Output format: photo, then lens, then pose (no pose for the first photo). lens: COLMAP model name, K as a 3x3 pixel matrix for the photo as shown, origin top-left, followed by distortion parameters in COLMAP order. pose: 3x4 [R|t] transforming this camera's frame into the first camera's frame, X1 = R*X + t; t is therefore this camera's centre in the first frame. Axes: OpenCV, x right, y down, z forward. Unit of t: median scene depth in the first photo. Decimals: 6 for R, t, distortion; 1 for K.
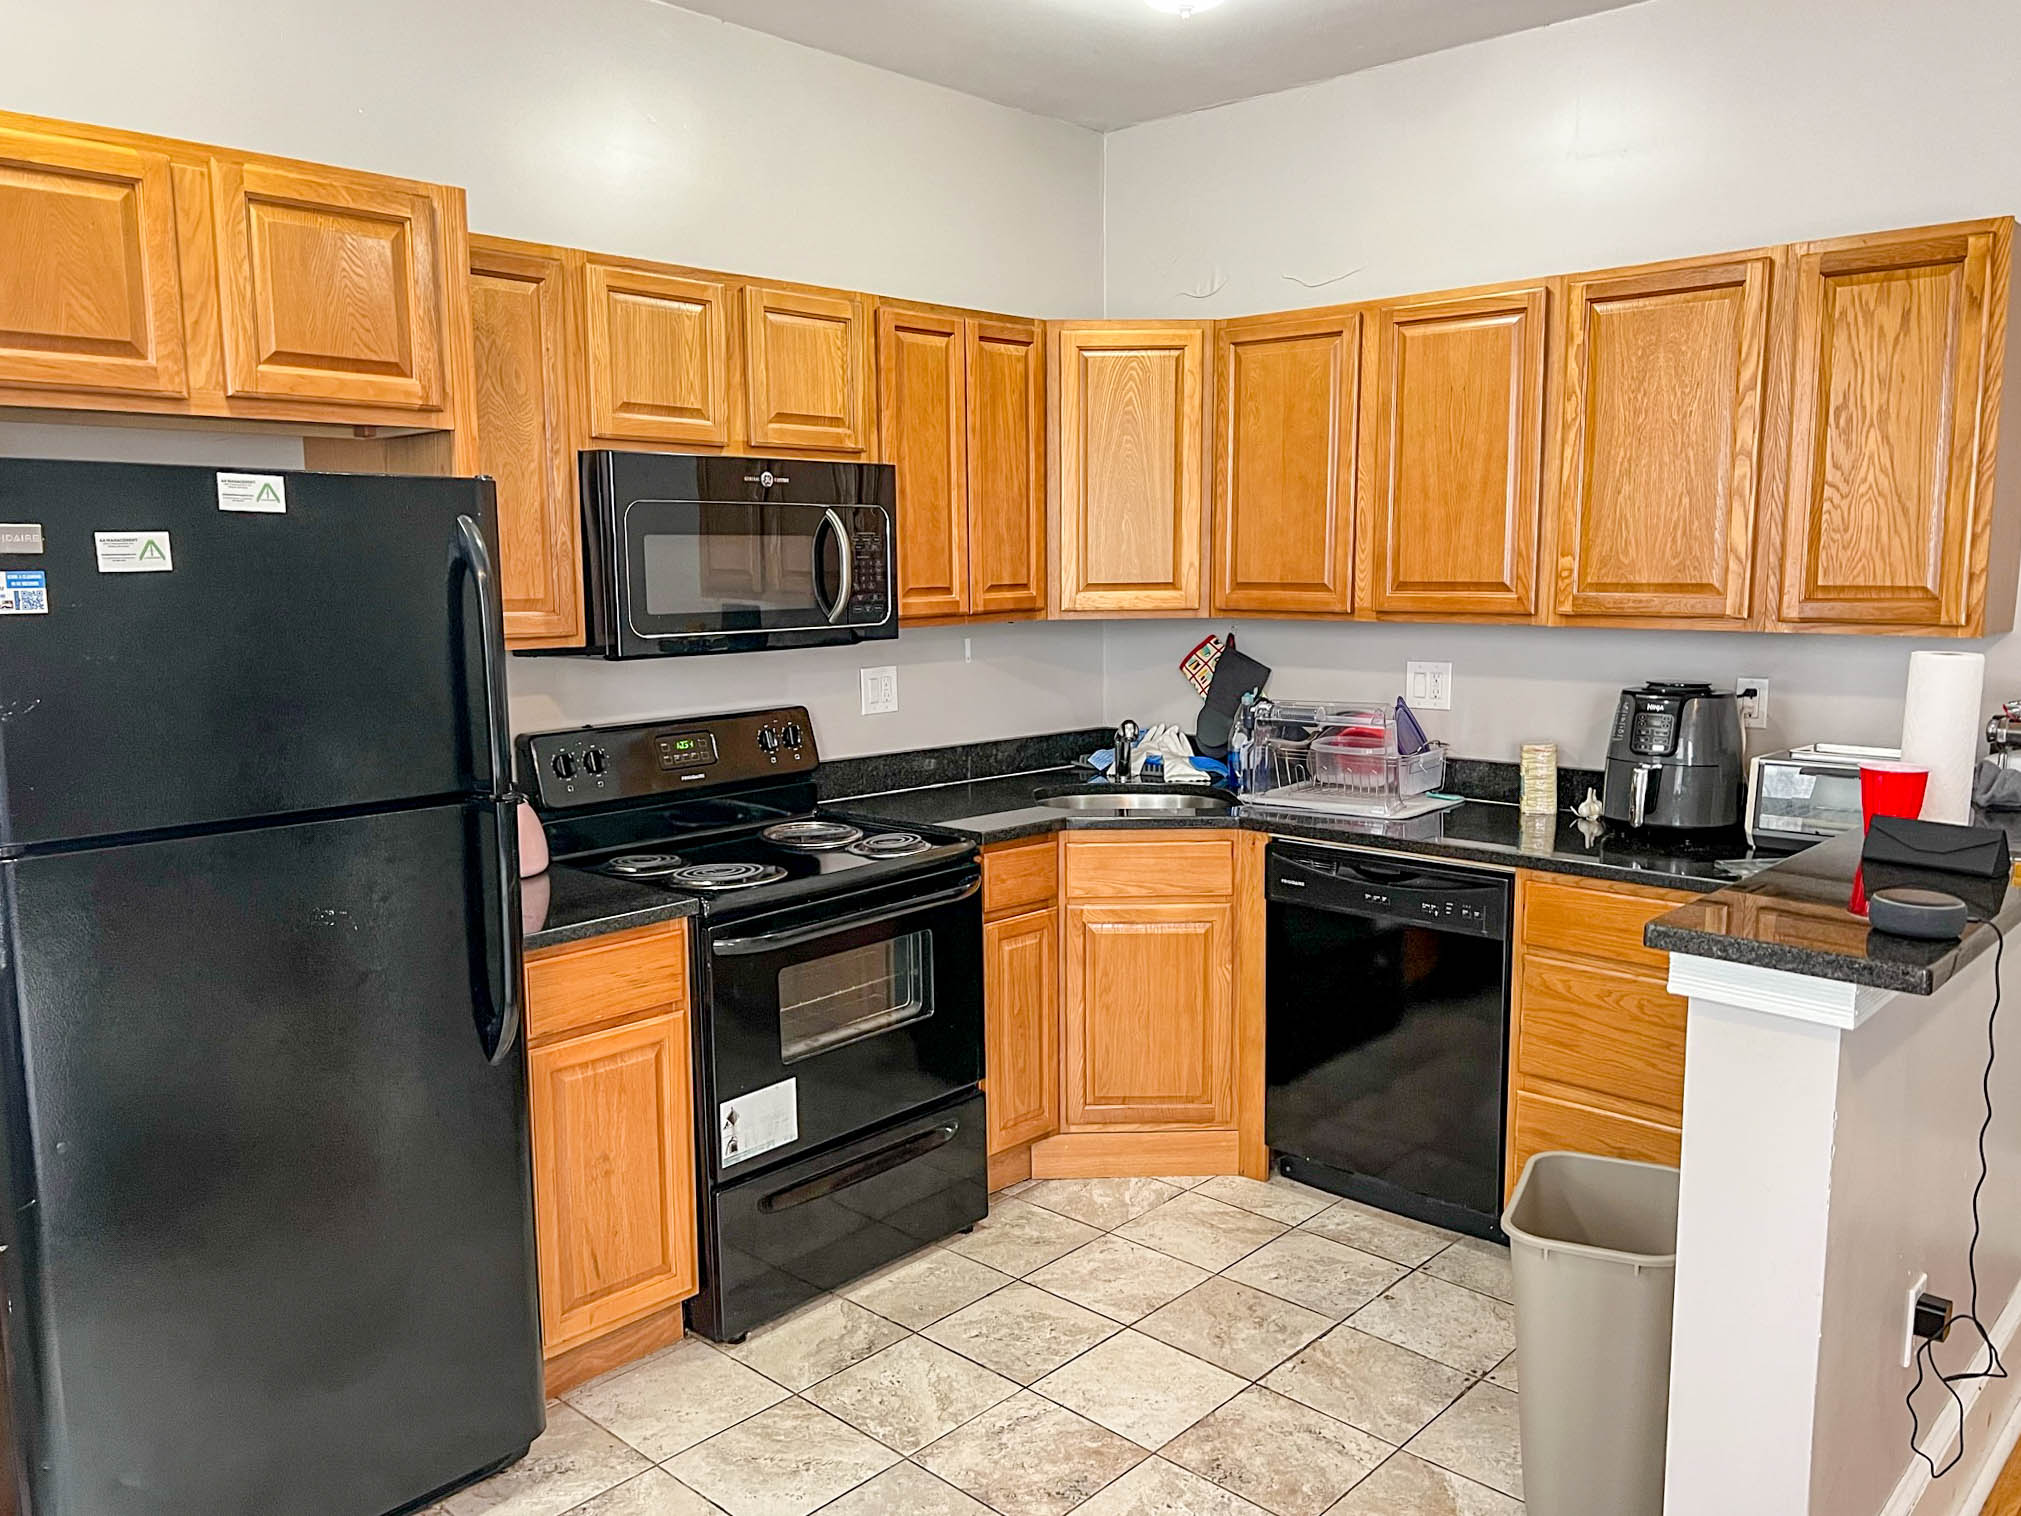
lens RADIAL K [[1545.5, 0, 1001.4], [0, 1545.5, 748.7], [0, 0, 1]] dist [0.060521, -0.075185]
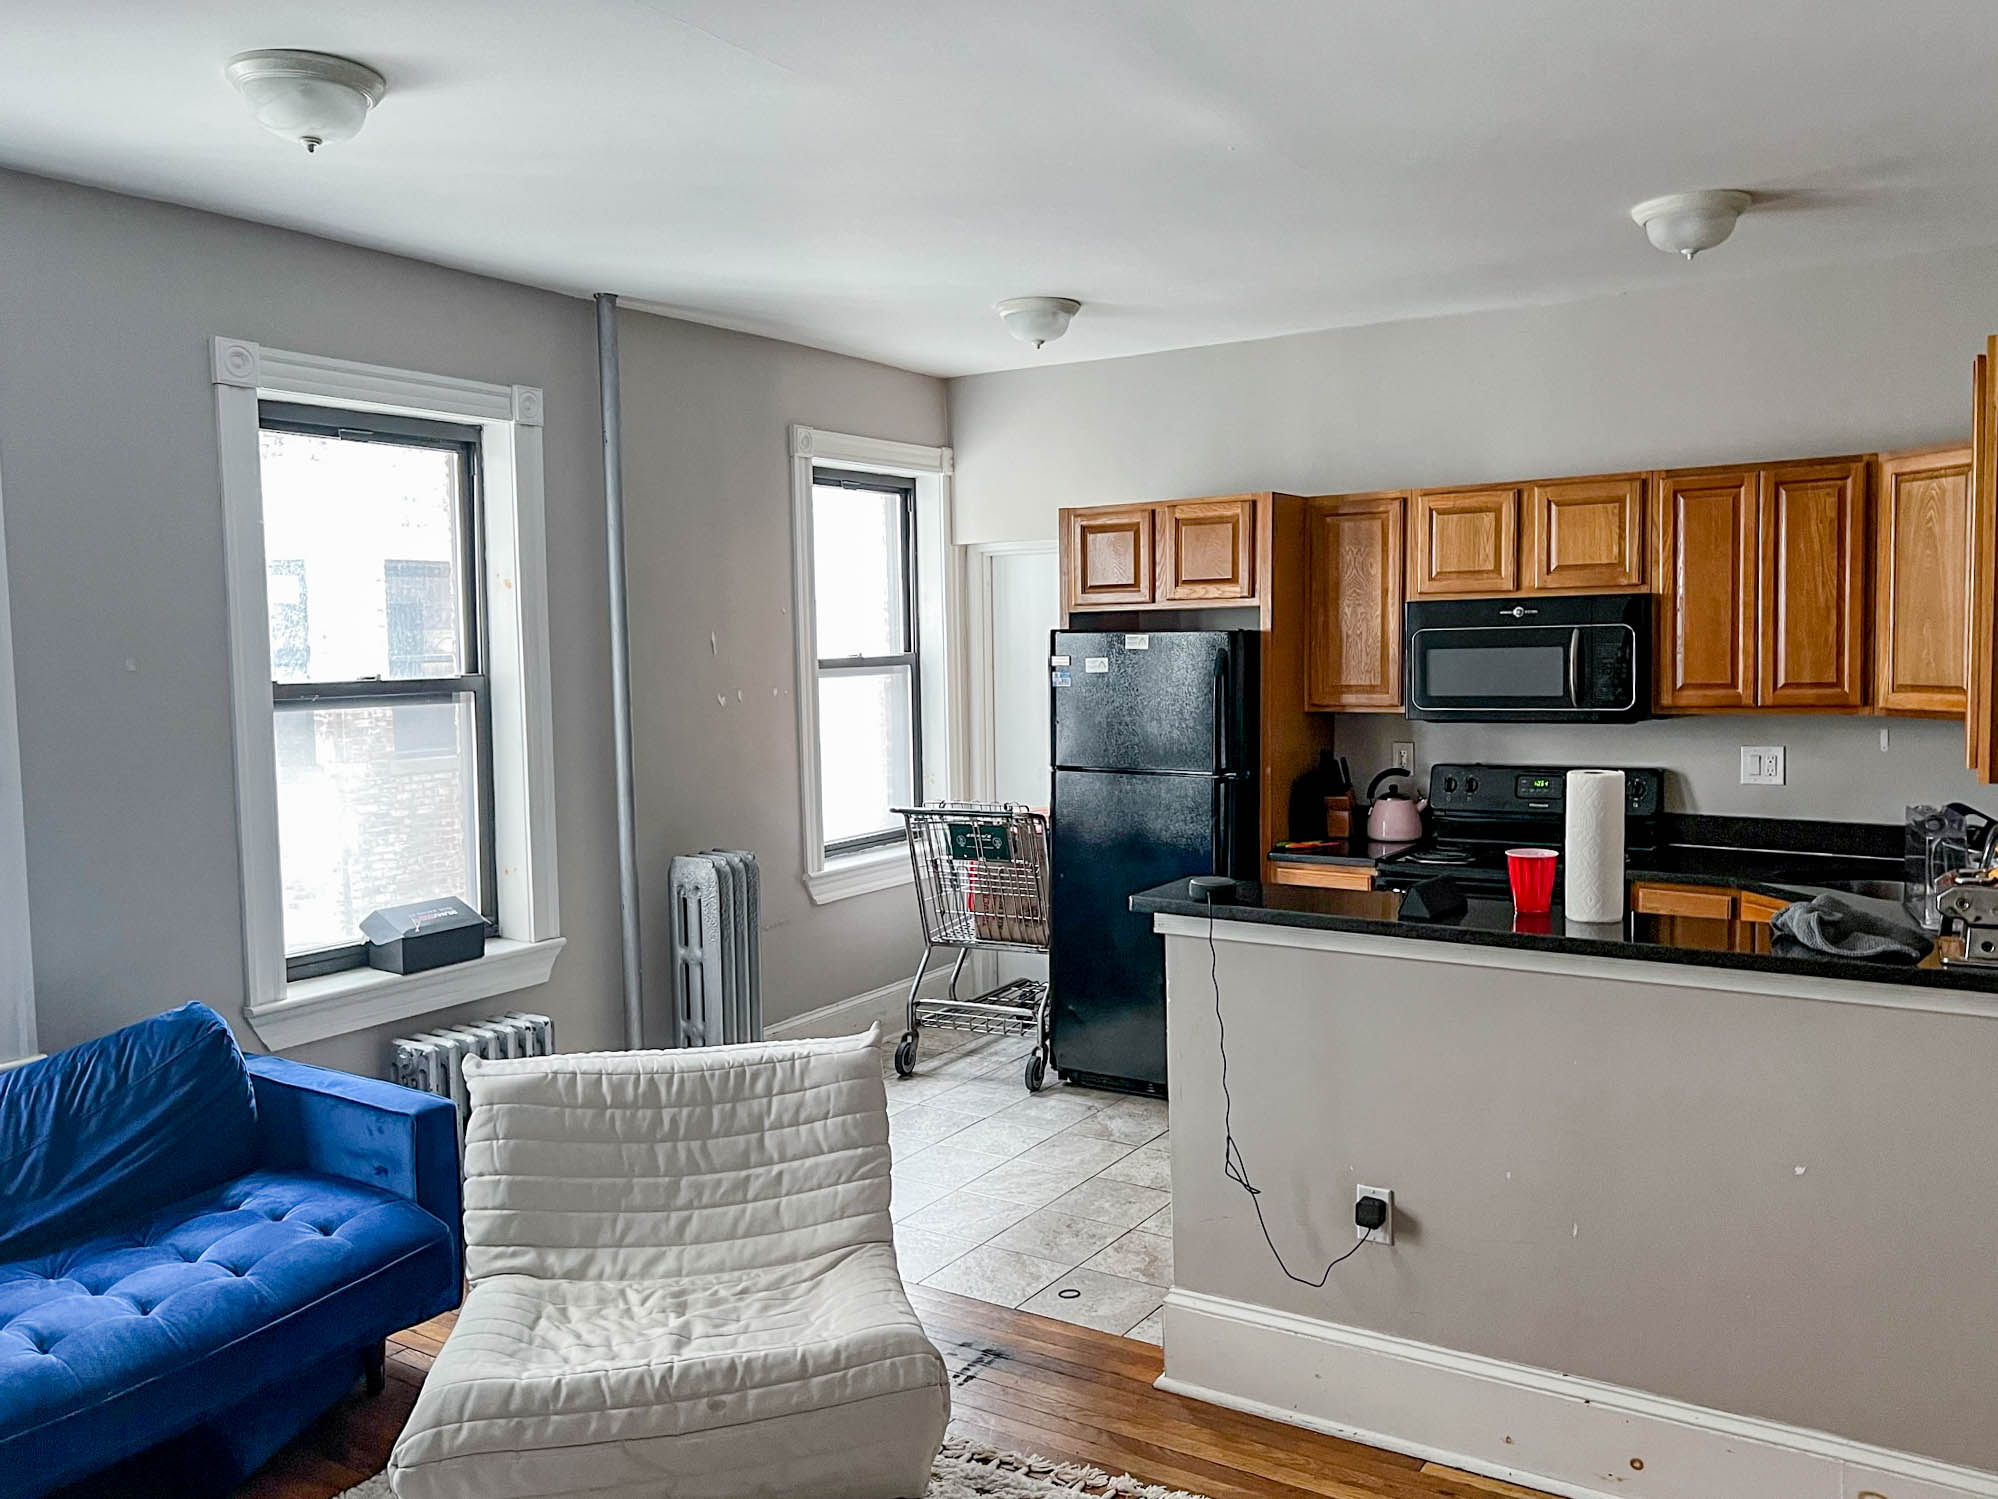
lens RADIAL K [[1527.9, 0, 990.0], [0, 1527.9, 740.3], [0, 0, 1]] dist [0.060521, -0.075185]
pose [[0.174342, 0.067882, -0.982343, 1.235269], [-0.105944, 0.993123, 0.049825, -0.065865], [0.978969, 0.095386, 0.180334, 0.215545]]
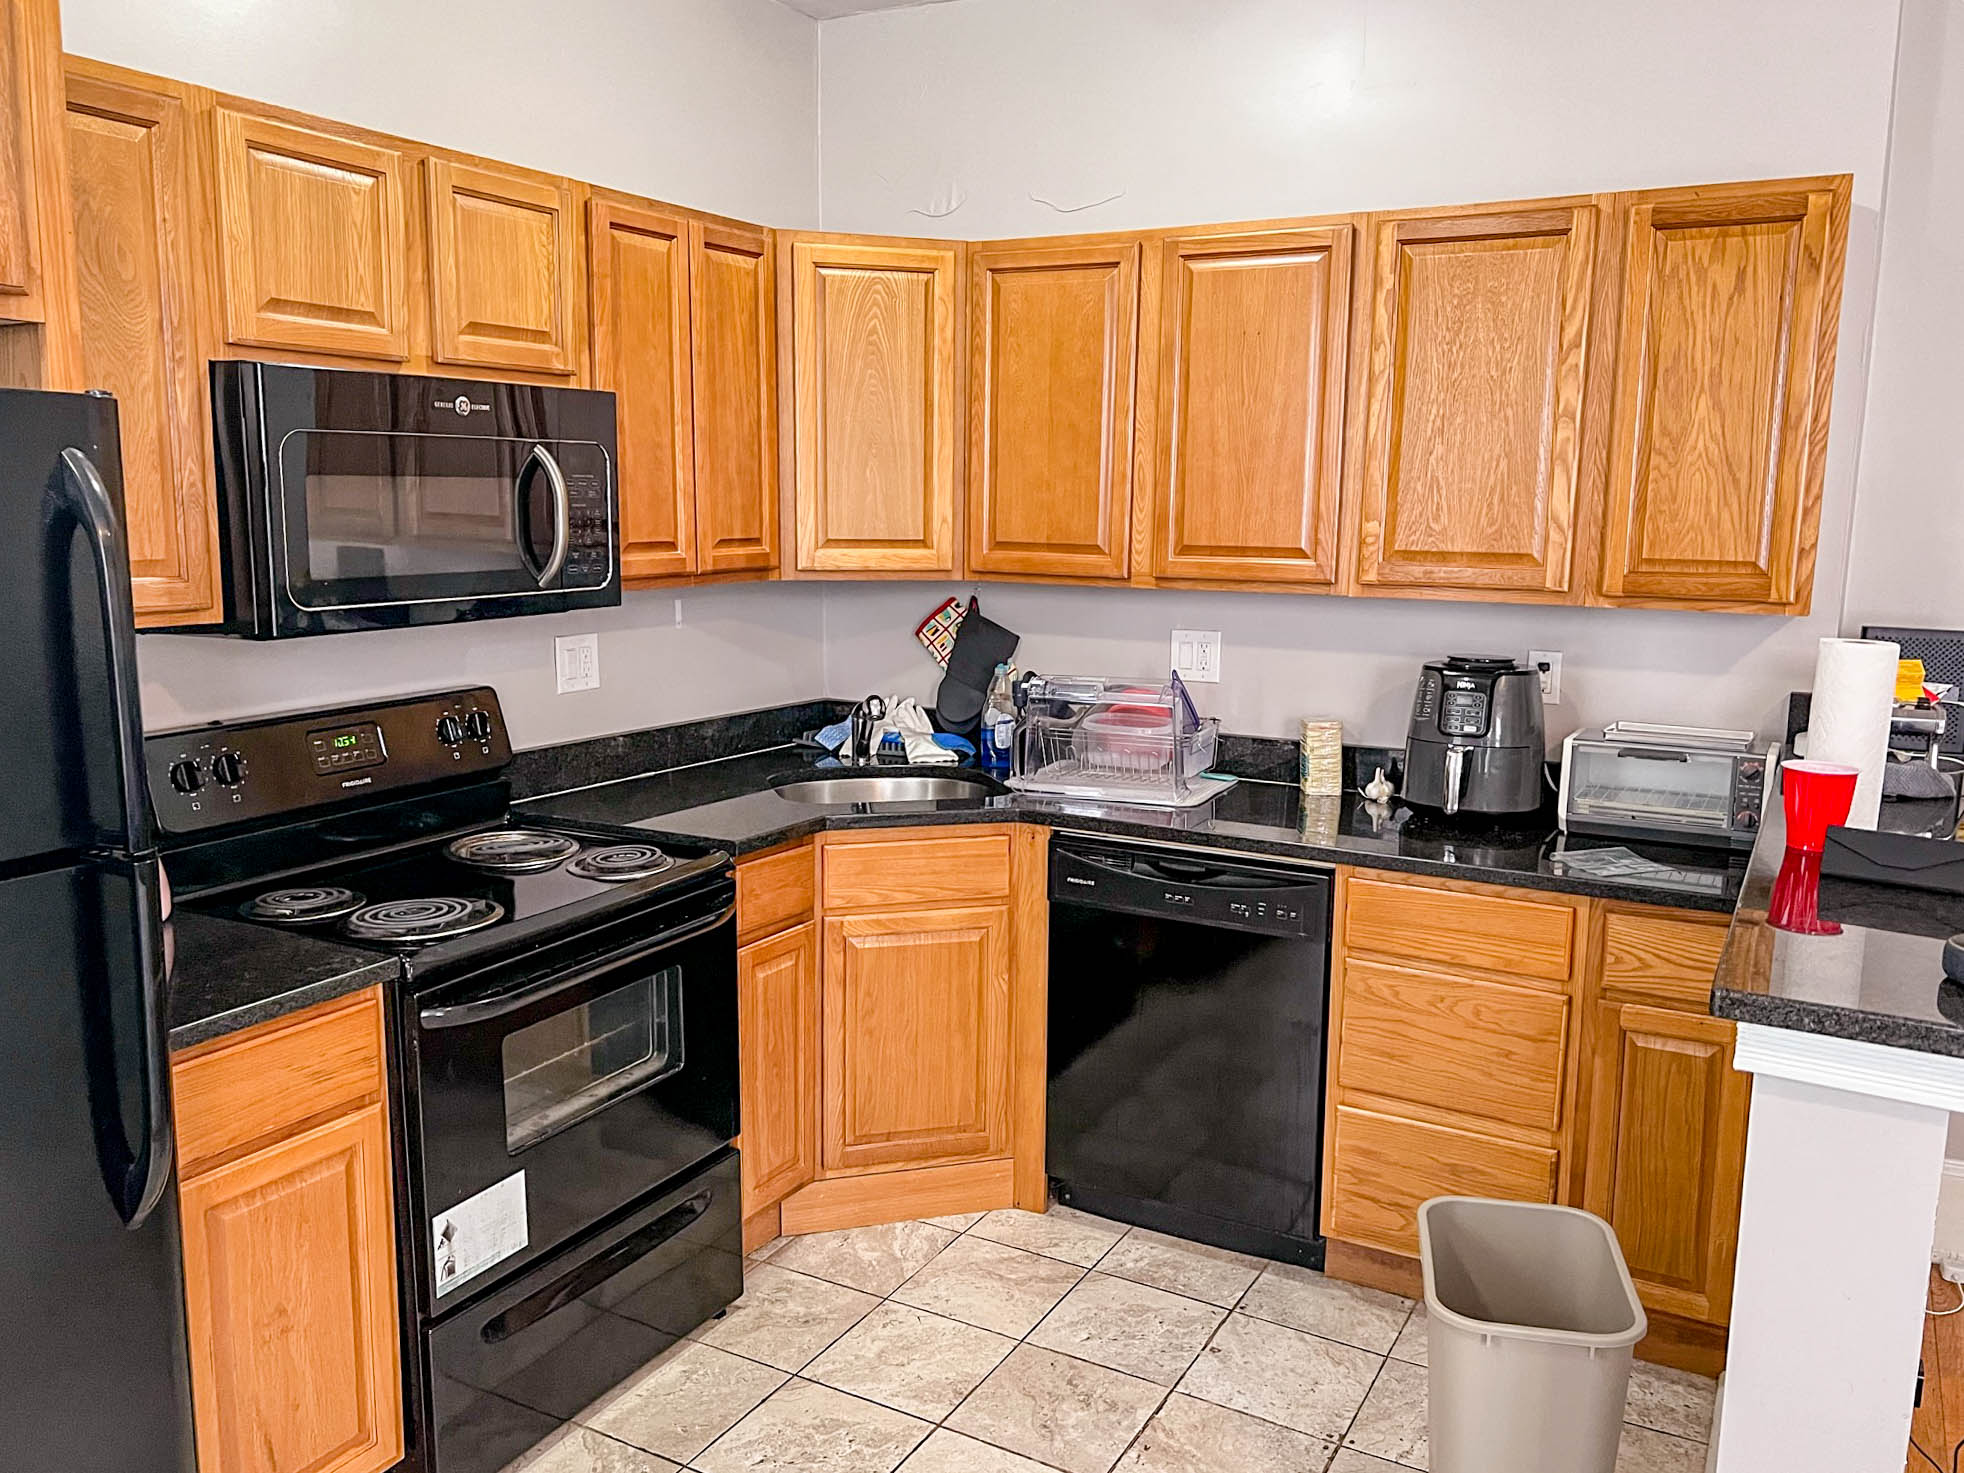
lens RADIAL K [[1553.5, 0, 979.9], [0, 1553.5, 725.4], [0, 0, 1]] dist [0.048685, -0.058564]
pose [[0.970053, -0.016262, 0.242350, -0.089113], [0.010474, 0.999629, 0.025152, -0.028646], [-0.242669, -0.021861, 0.969863, 0.160802]]
